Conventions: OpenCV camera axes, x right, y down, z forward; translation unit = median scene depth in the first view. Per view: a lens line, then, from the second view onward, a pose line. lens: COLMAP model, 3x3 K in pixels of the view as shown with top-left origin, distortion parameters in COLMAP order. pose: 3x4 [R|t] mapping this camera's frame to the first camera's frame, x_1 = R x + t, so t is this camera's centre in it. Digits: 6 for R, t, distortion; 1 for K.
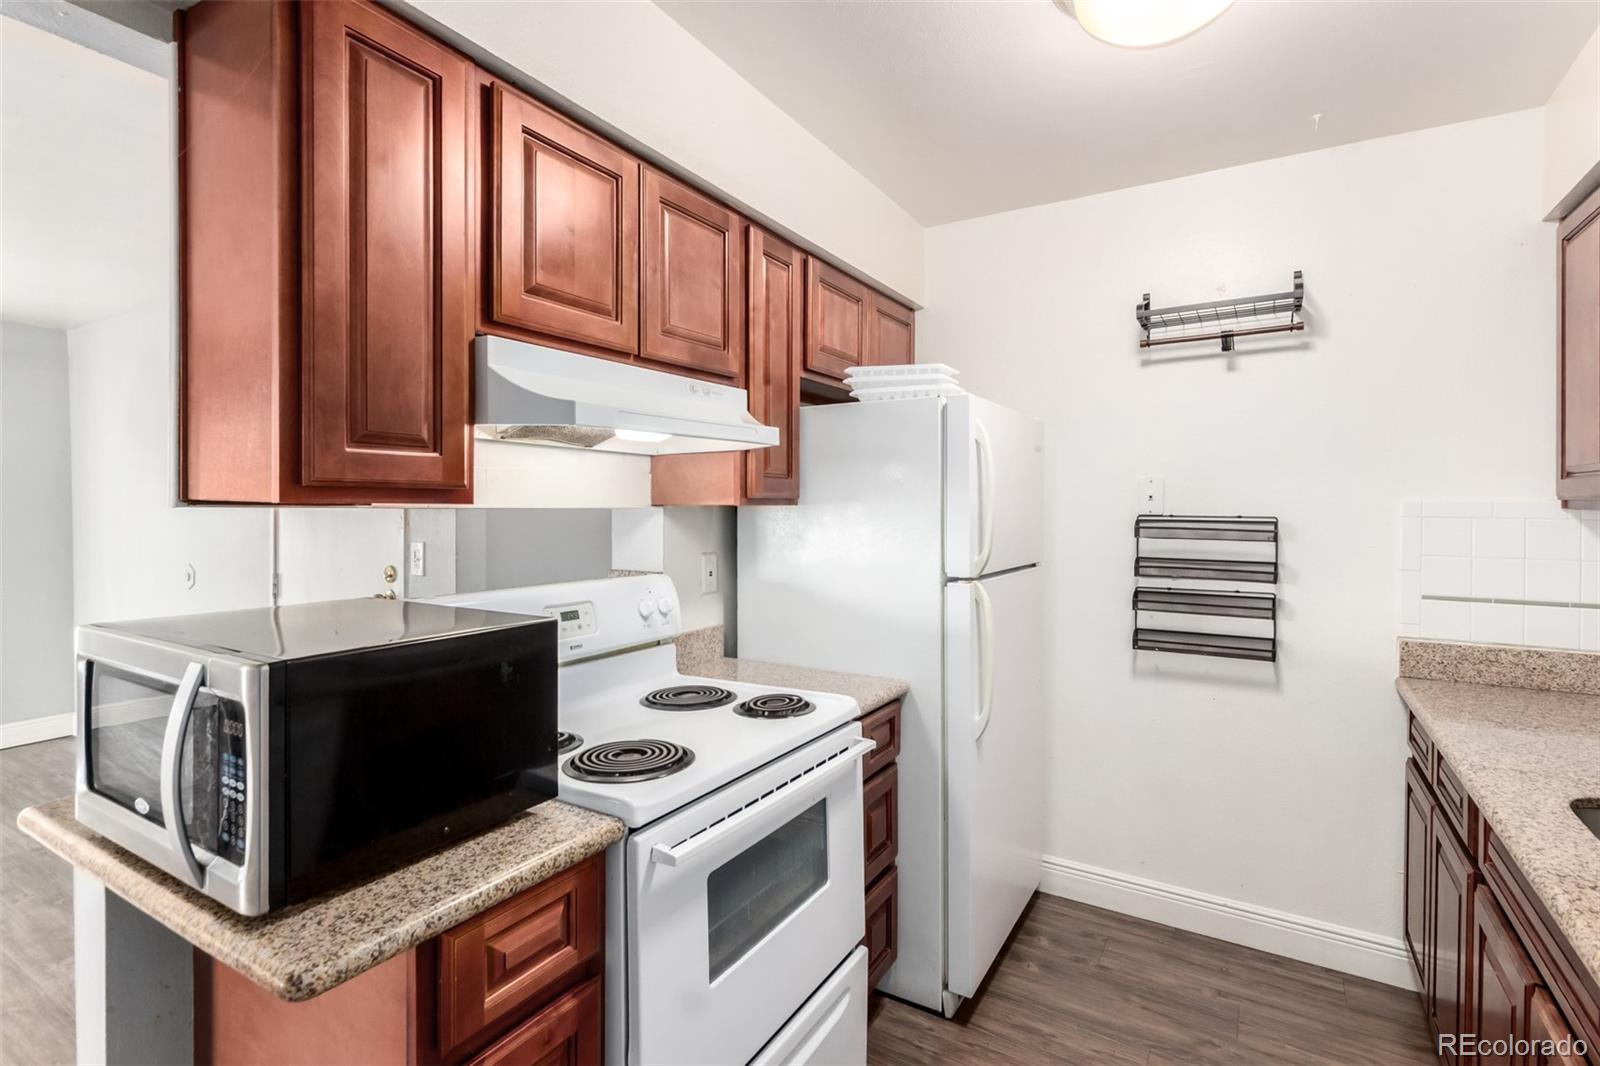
lens RADIAL K [[751.0, 0, 818.3], [0, 751.0, 508.3], [0, 0, 1]] dist [0.002279, -0.000349]
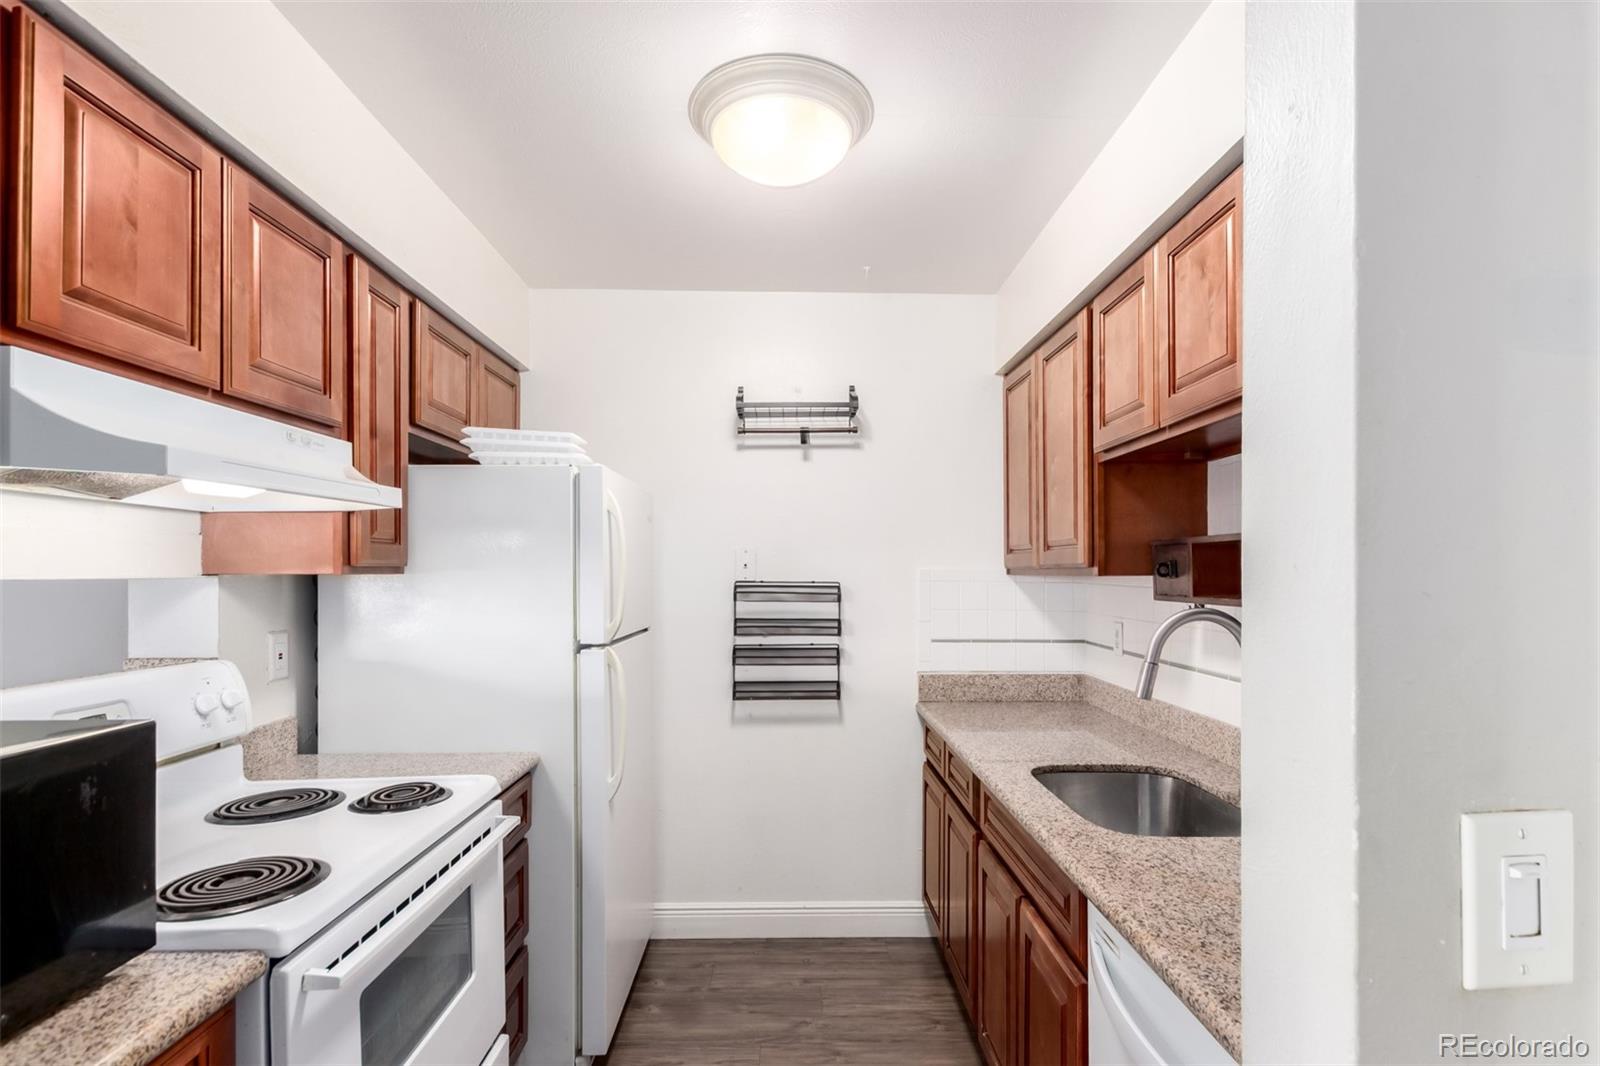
lens RADIAL K [[754.4, 0, 807.8], [0, 754.4, 565.2], [0, 0, 1]] dist [0.002406, -0.005772]
pose [[0.845462, 0.002727, 0.534028, -0.105590], [0.003664, 0.999934, -0.010907, -0.003006], [-0.534023, 0.011178, 0.845396, -0.022294]]
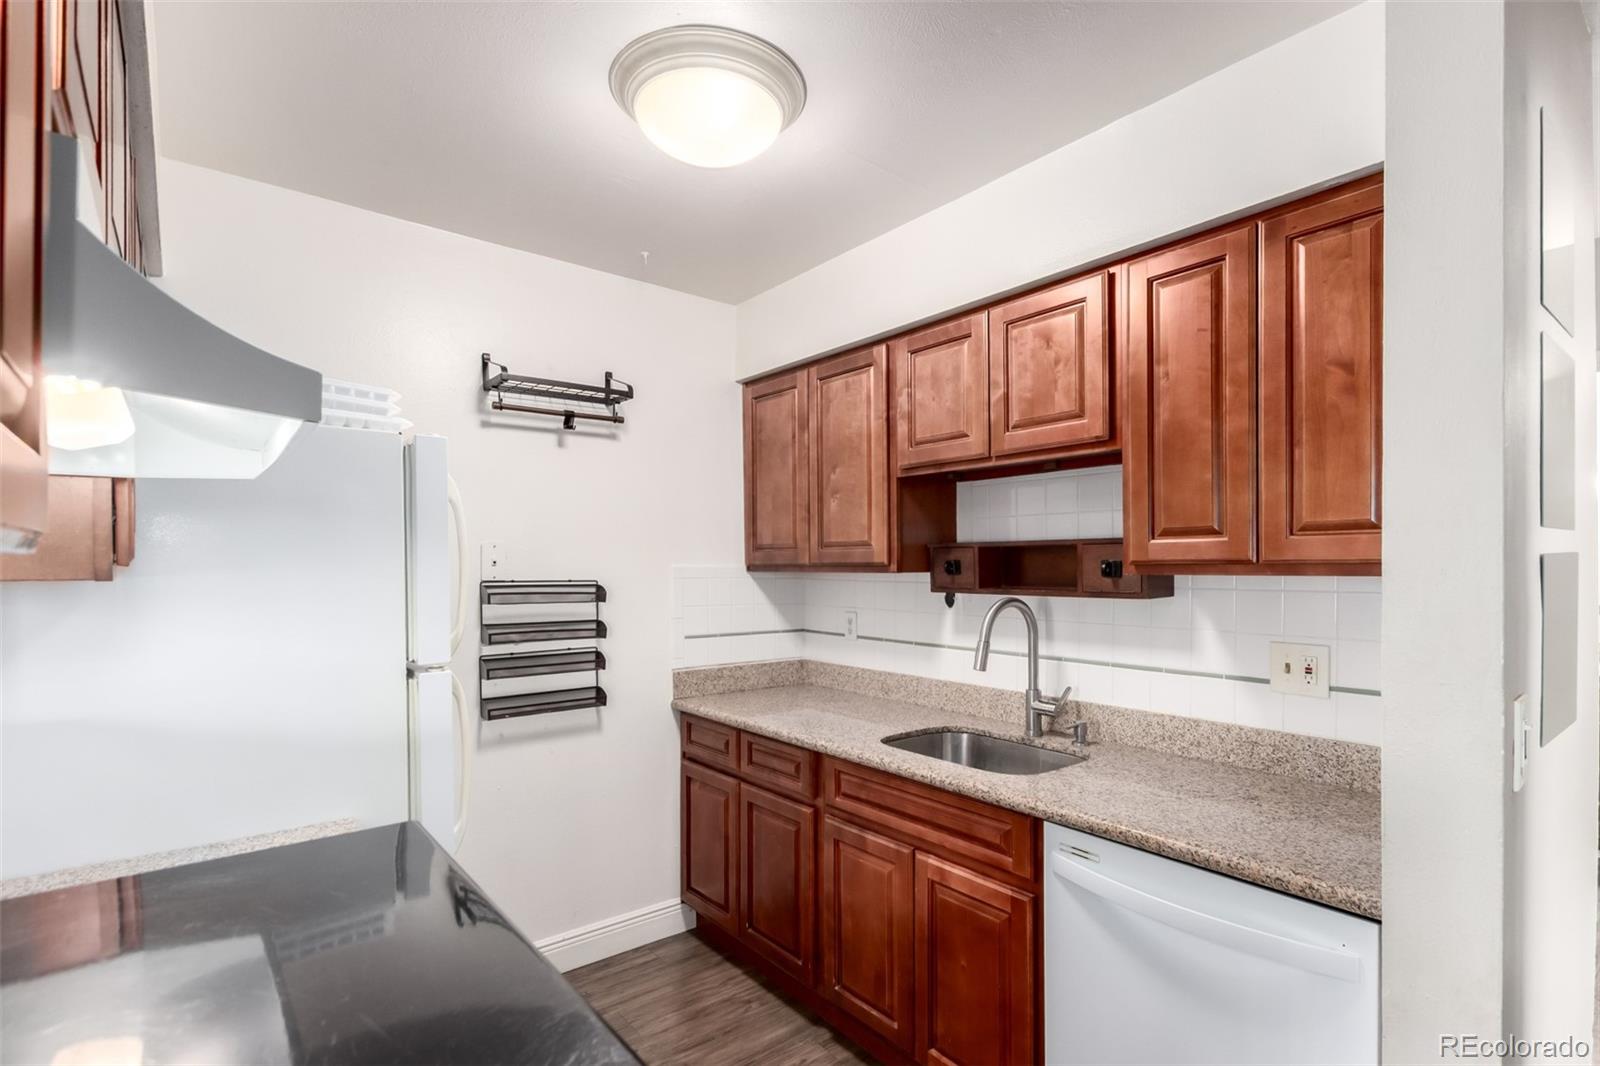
lens RADIAL K [[752.8, 0, 811.1], [0, 752.8, 563.7], [0, 0, 1]] dist [0.003783, -0.000710]
pose [[0.349490, -0.000642, 0.936940, -0.395255], [0.005597, 0.999983, -0.001403, -0.011603], [-0.936923, 0.005735, 0.349488, 0.319915]]
